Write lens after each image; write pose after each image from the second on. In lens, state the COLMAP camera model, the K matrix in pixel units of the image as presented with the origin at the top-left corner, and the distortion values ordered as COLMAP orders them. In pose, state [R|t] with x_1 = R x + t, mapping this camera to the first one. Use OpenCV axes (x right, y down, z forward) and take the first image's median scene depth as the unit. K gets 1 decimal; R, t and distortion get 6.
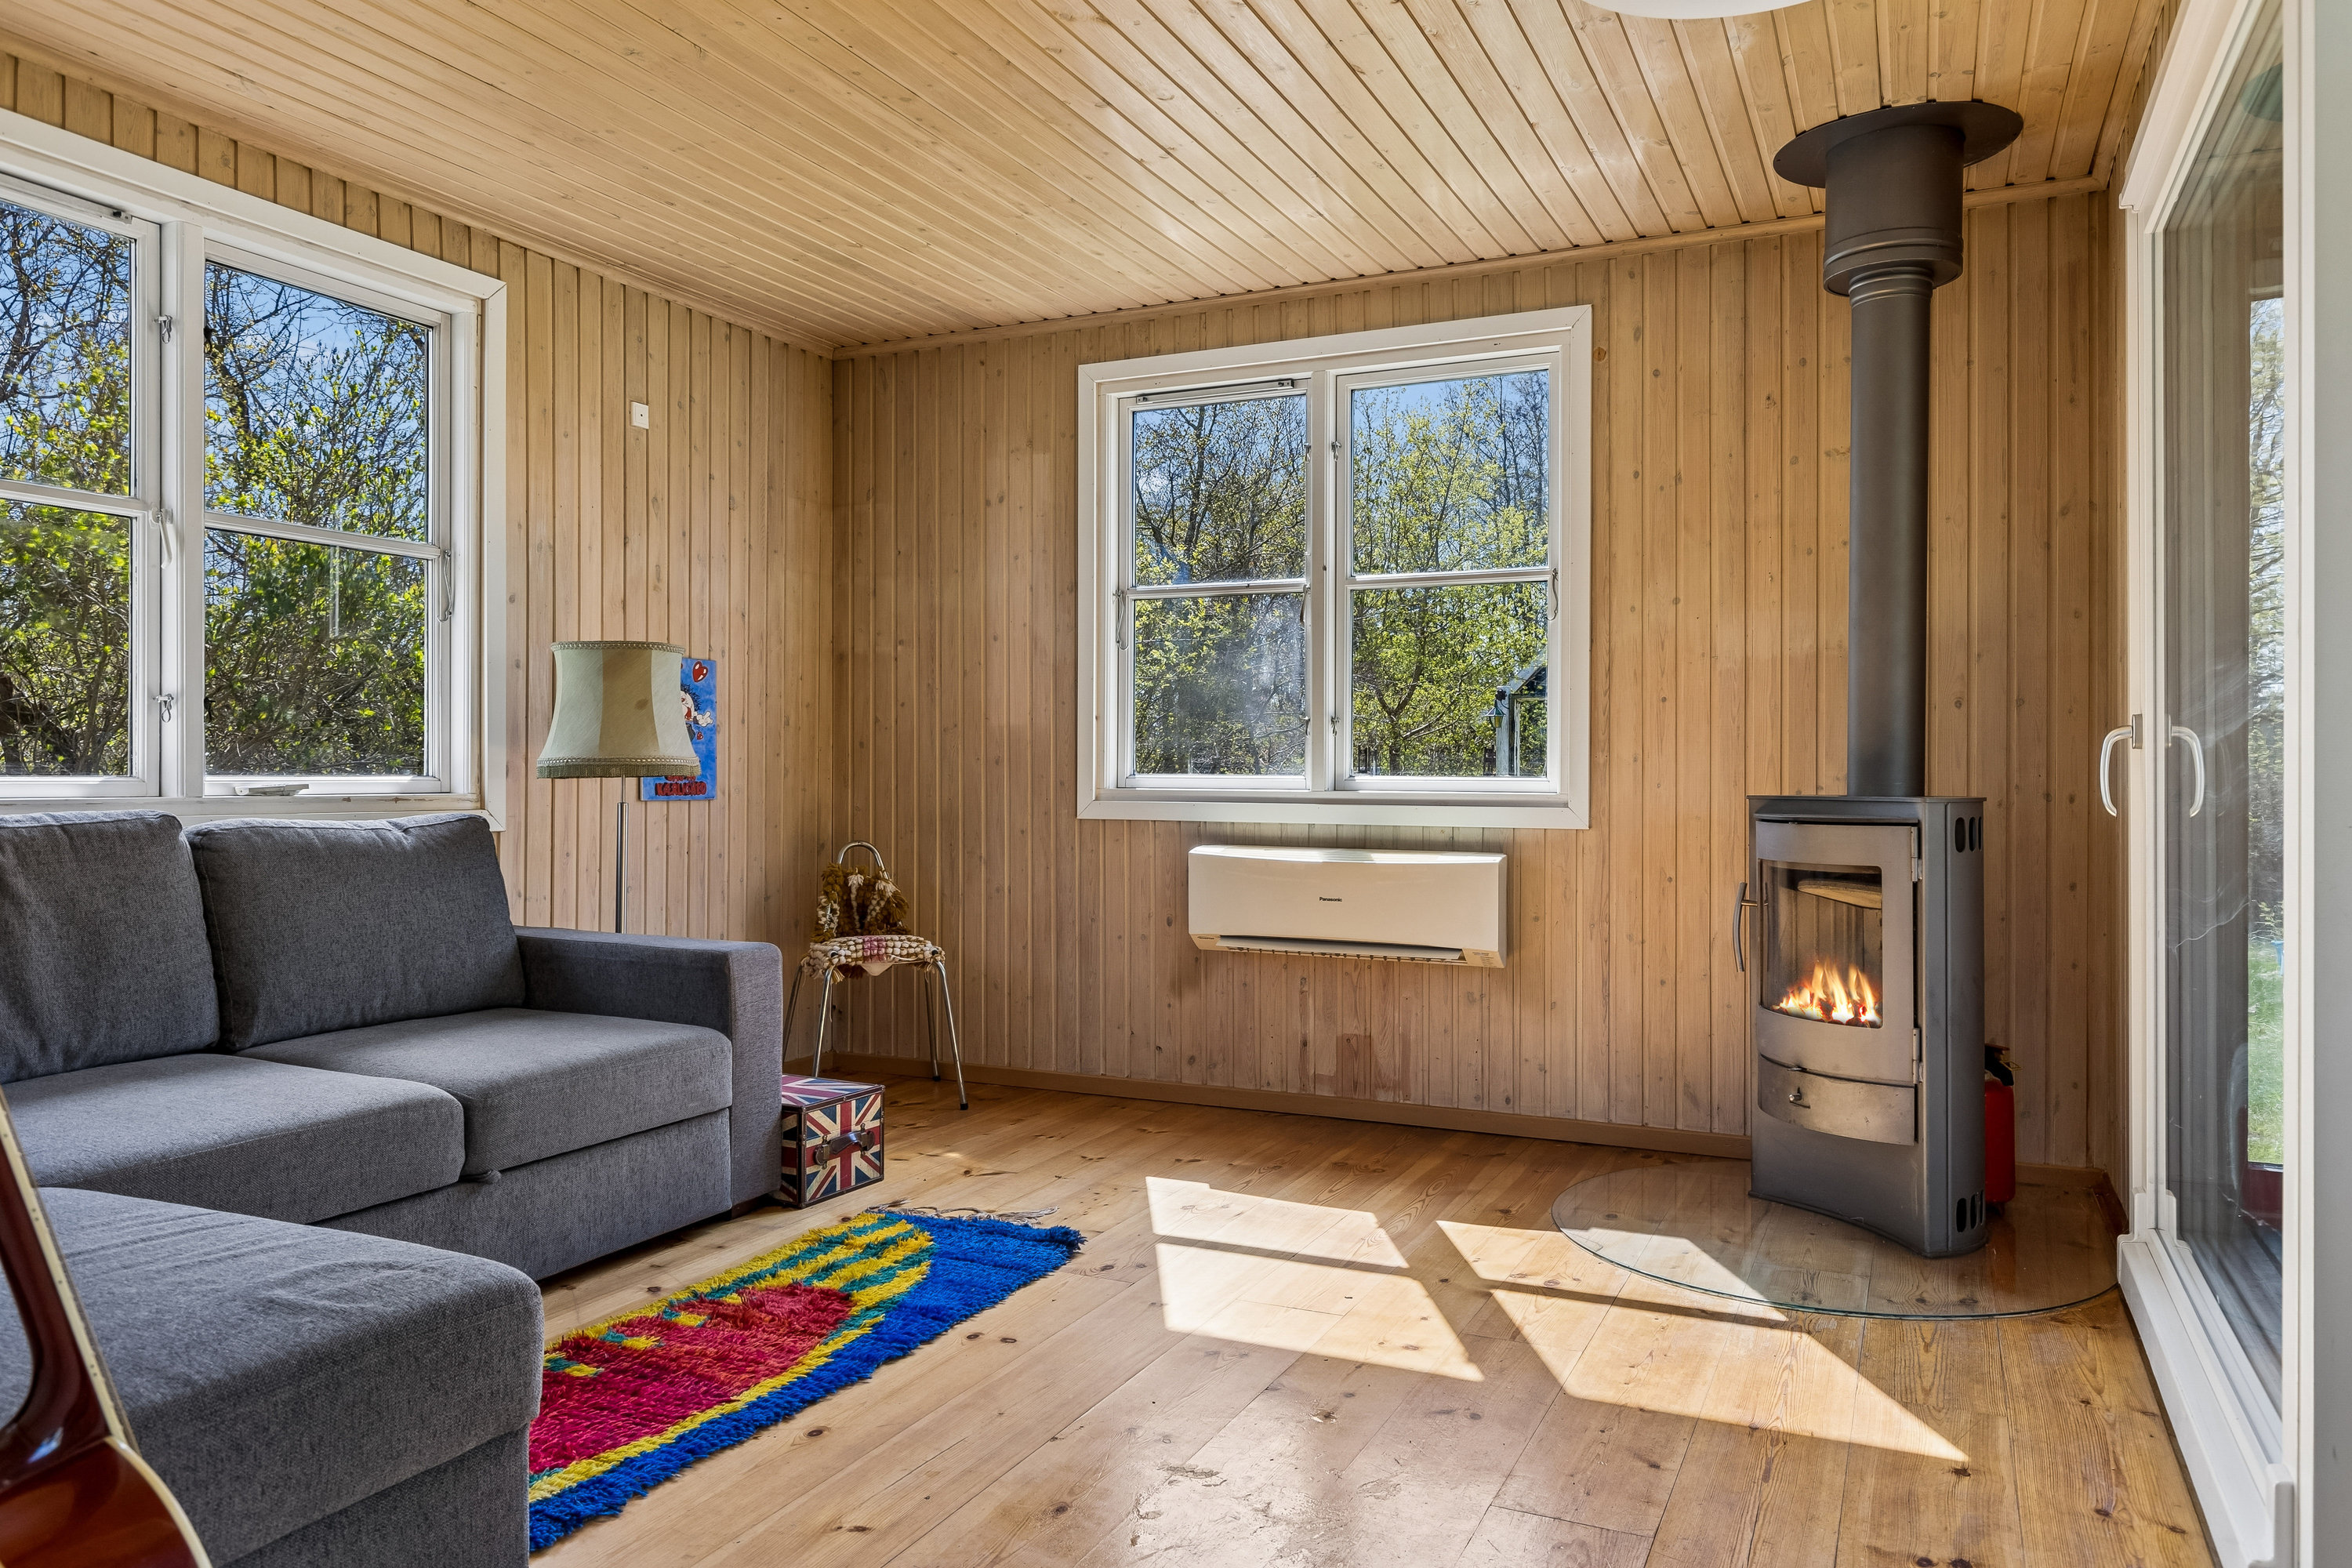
lens RADIAL K [[1588.9, 0, 1176.5], [0, 1588.9, 769.4], [0, 0, 1]] dist [-0.005381, 0.000788]
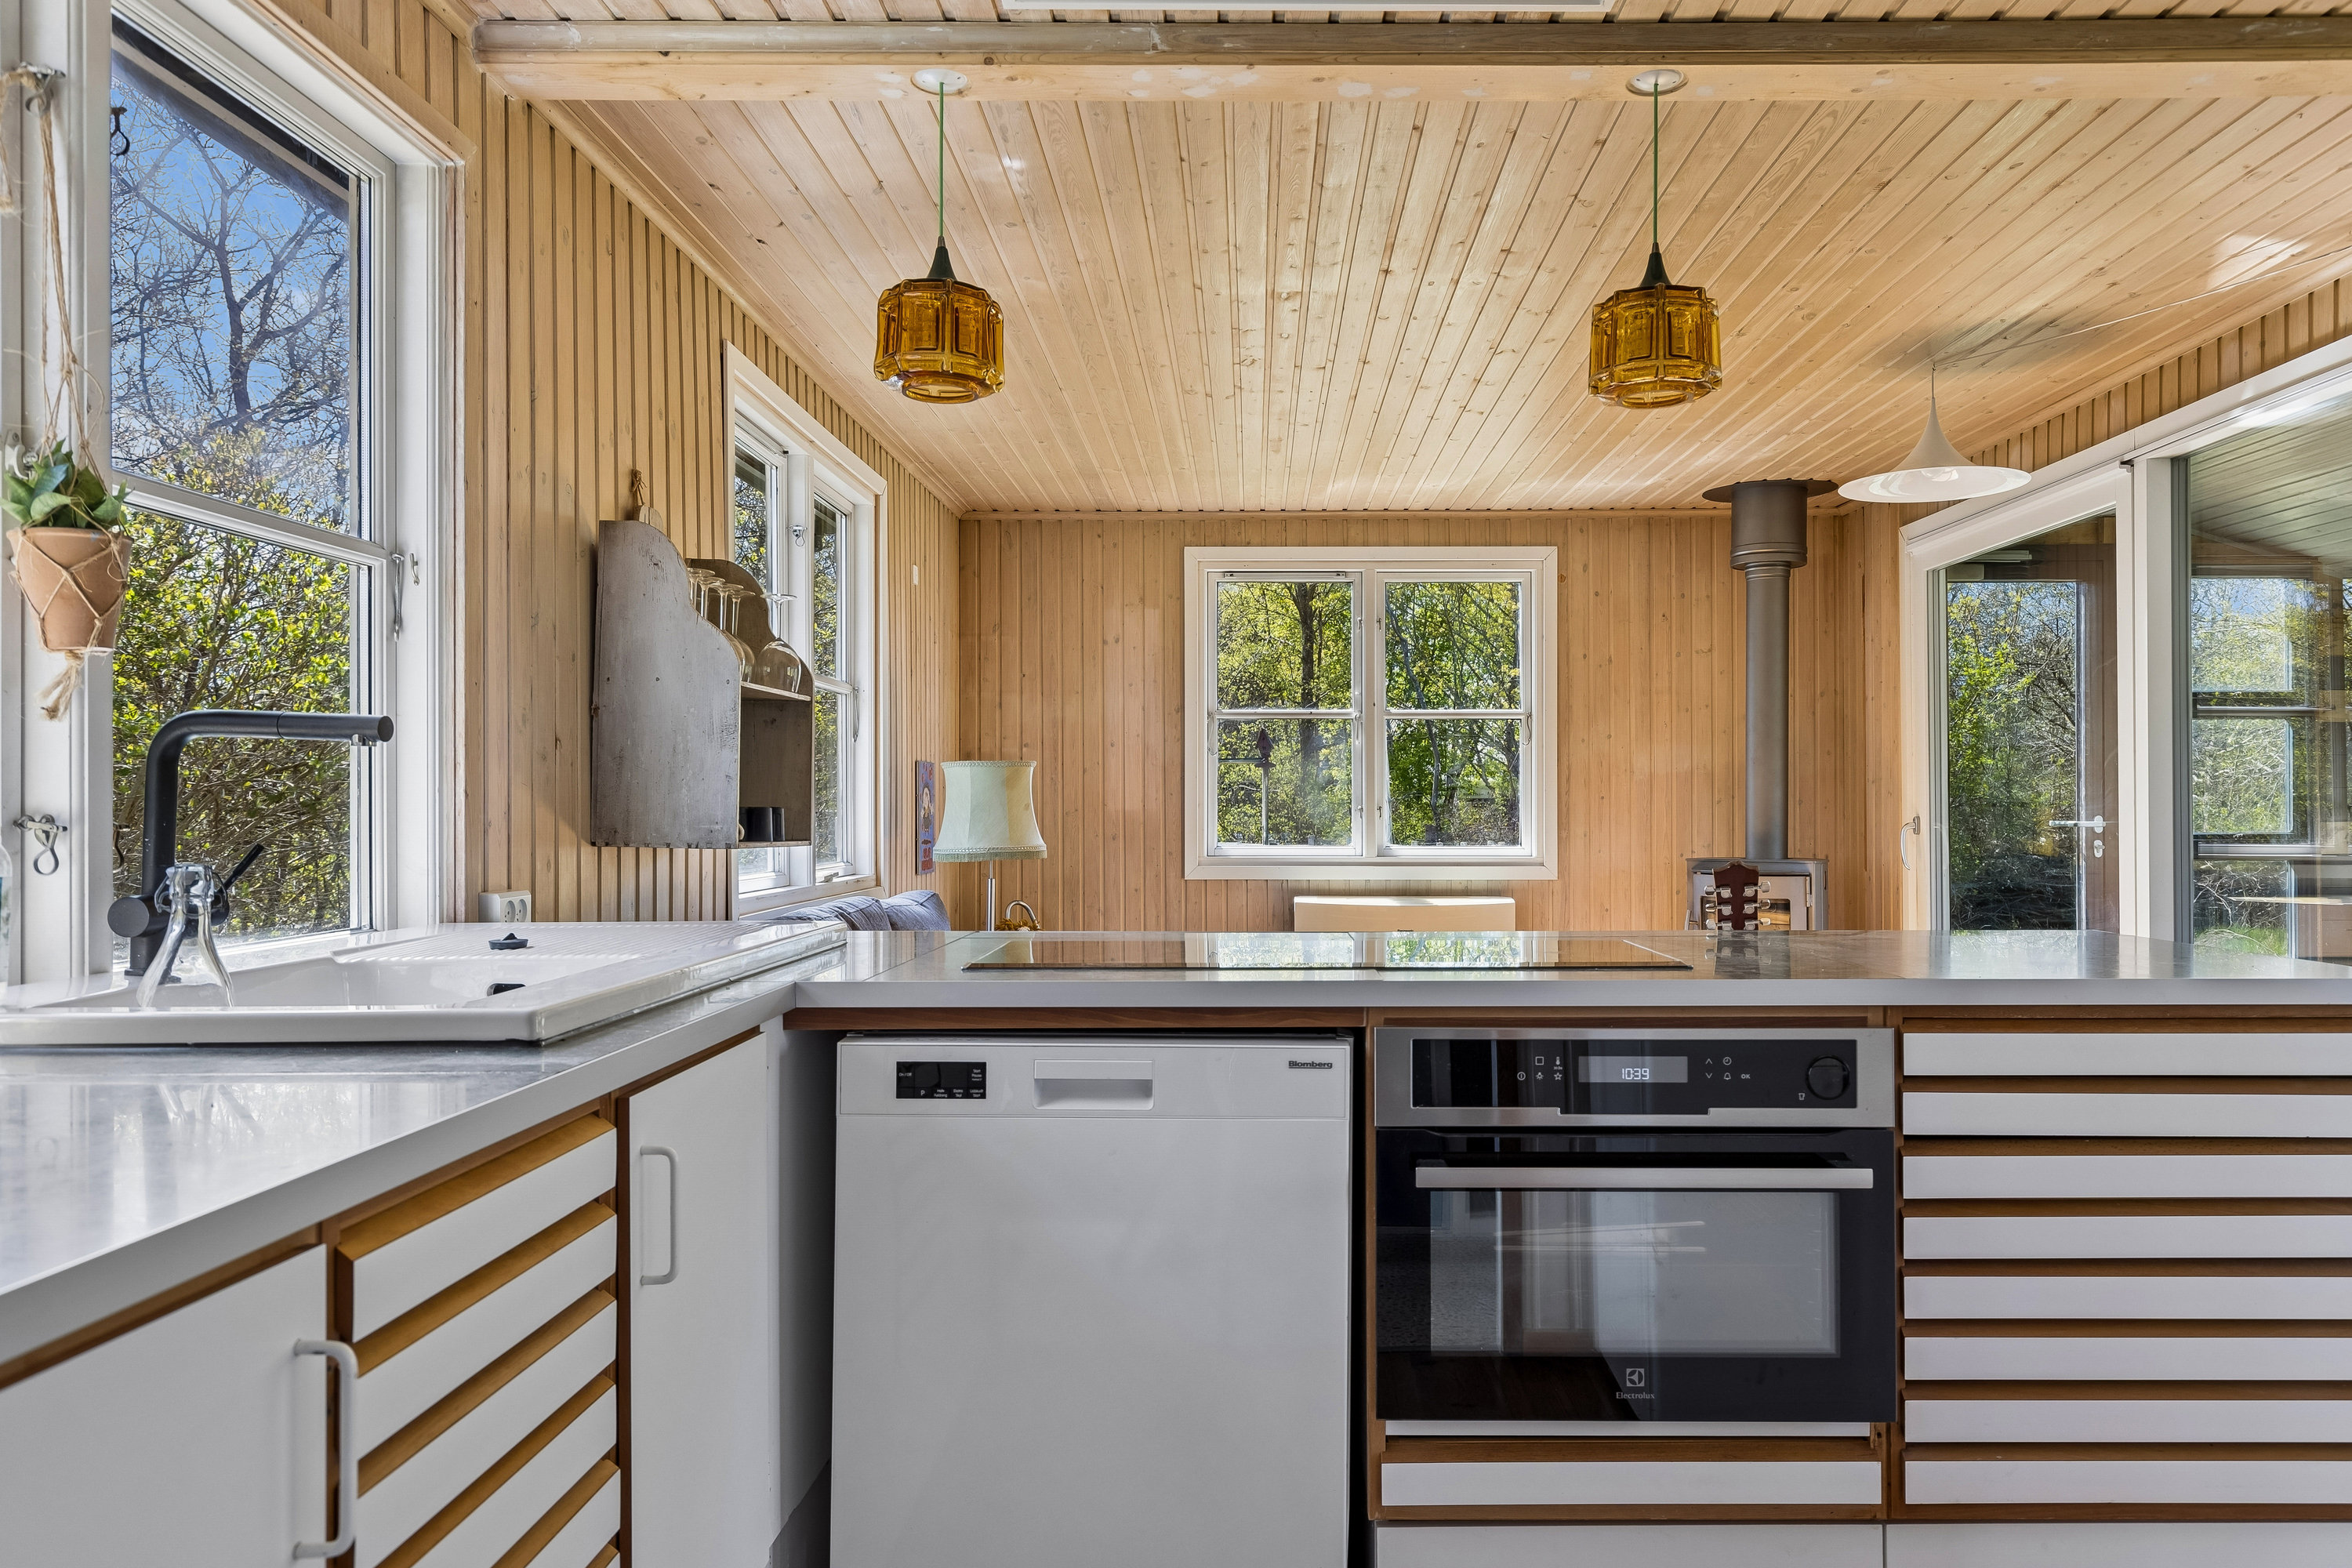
lens RADIAL K [[1627.2, 0, 1180.9], [0, 1627.2, 795.1], [0, 0, 1]] dist [0.003962, 0.000924]
pose [[0.907449, -0.003477, 0.420148, -0.732607], [0.004616, 0.999988, -0.001695, -0.043672], [-0.420137, 0.003477, 0.907454, -0.298028]]
